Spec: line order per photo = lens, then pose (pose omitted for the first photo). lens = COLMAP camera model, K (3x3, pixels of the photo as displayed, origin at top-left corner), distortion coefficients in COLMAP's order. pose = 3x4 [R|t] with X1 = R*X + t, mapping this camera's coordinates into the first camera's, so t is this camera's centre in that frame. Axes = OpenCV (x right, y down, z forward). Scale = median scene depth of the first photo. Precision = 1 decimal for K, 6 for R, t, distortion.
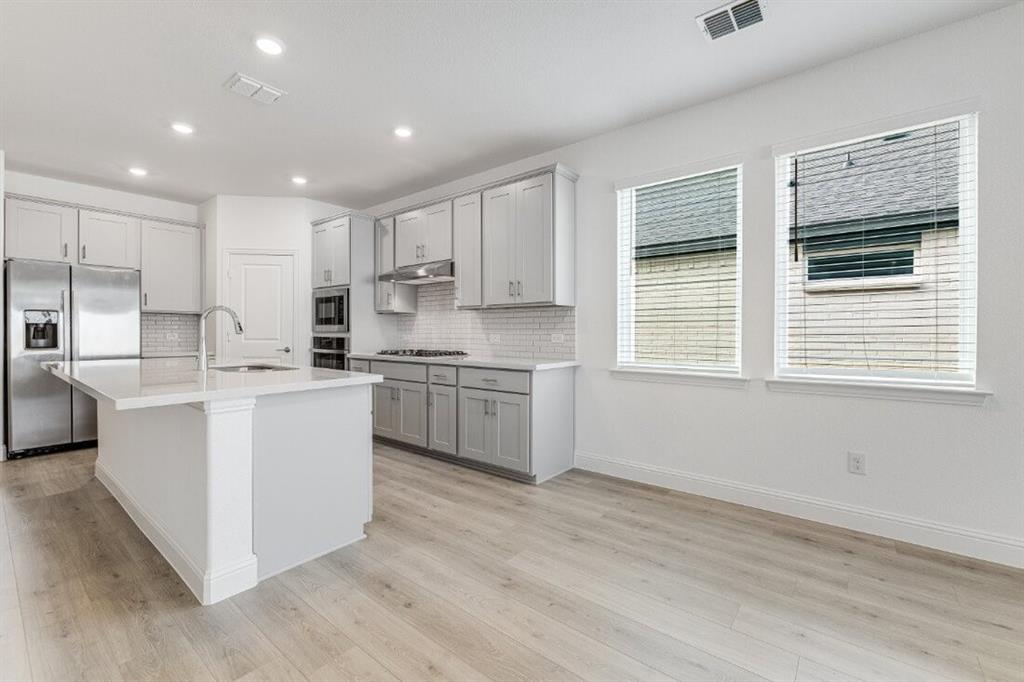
lens RADIAL K [[435.5, 0, 511.2], [0, 435.5, 336.2], [0, 0, 1]] dist [0.005231, -0.000208]
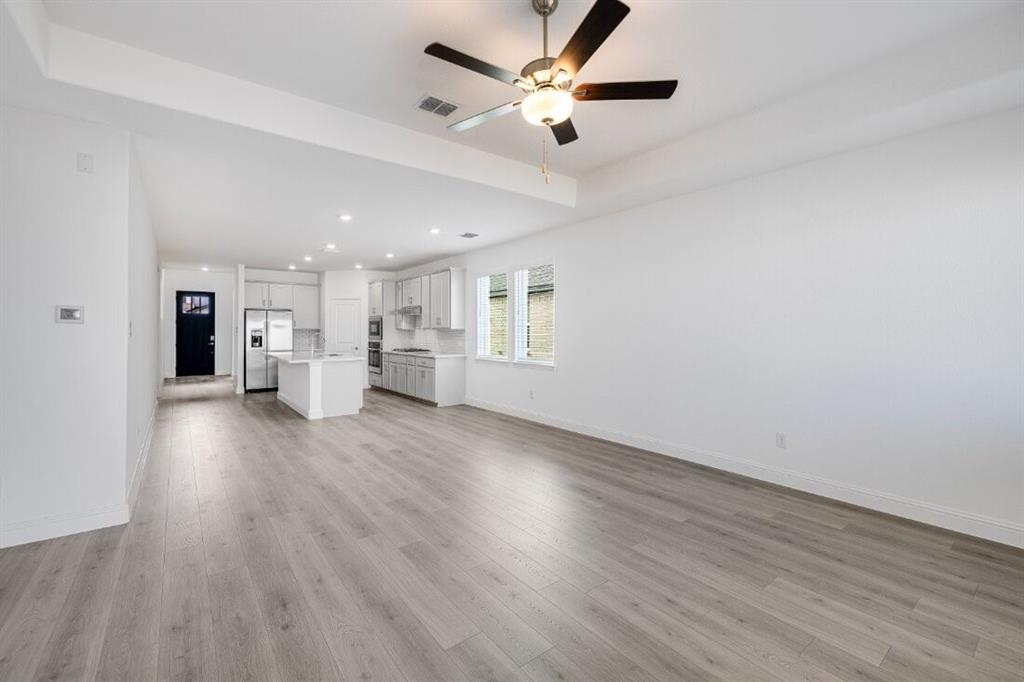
lens RADIAL K [[435.5, 0, 511.3], [0, 435.5, 336.0], [0, 0, 1]] dist [0.005231, -0.000208]
pose [[0.971686, 0.000915, -0.236275, 0.748437], [-0.000449, 0.999998, 0.002023, -0.033695], [0.236276, -0.001860, 0.971684, -0.887390]]
